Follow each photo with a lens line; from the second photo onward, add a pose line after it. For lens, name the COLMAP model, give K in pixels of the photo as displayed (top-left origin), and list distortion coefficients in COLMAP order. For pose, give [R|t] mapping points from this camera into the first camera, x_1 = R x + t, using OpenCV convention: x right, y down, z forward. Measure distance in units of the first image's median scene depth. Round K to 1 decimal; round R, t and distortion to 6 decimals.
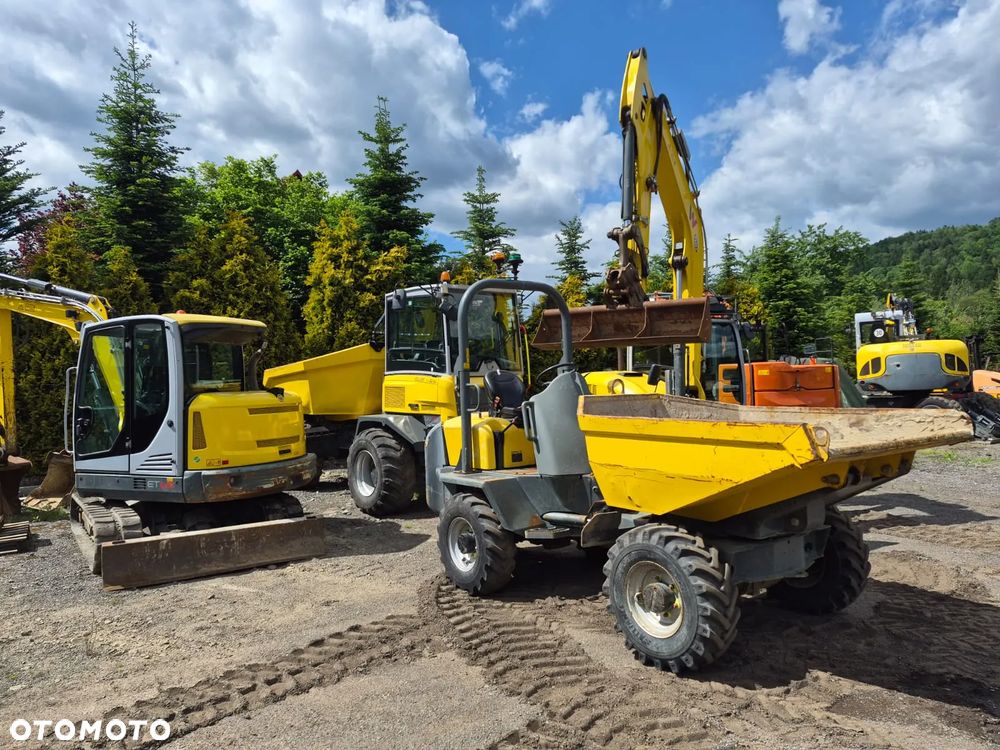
lens RADIAL K [[701.1, 0, 494.9], [0, 701.1, 372.3], [0, 0, 1]] dist [0.072099, -0.084319]
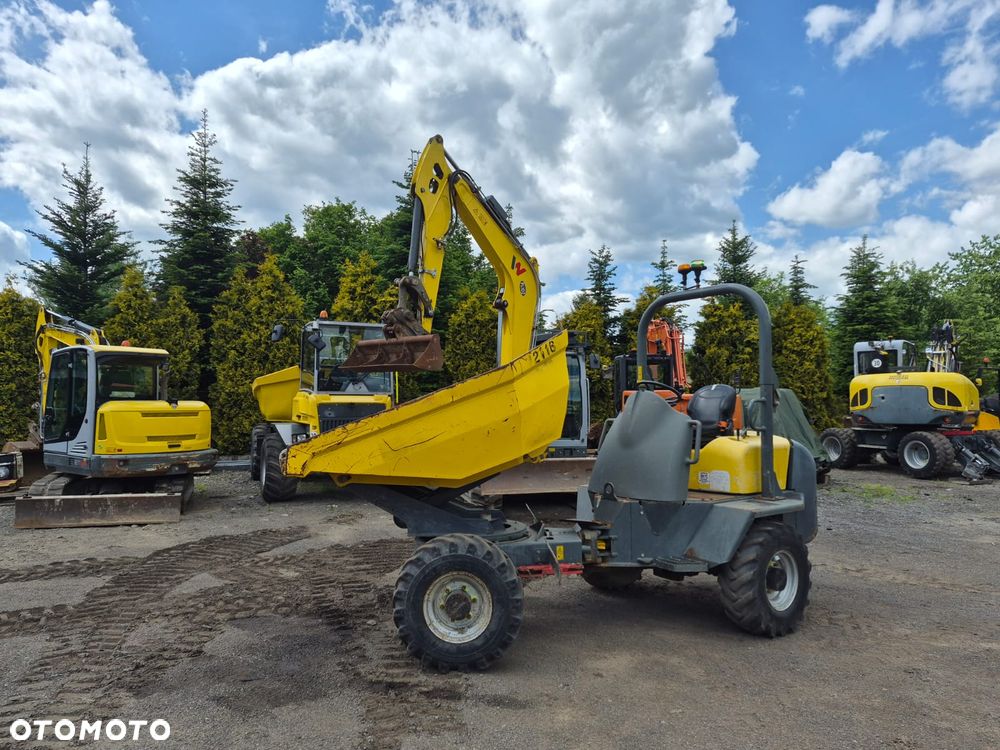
lens RADIAL K [[703.1, 0, 490.7], [0, 703.1, 374.4], [0, 0, 1]] dist [0.081981, -0.085595]
pose [[0.959692, 0.024915, -0.279948, 0.376665], [-0.029854, 0.999465, -0.013393, -0.014065], [0.279464, 0.021210, 0.959922, -0.085504]]
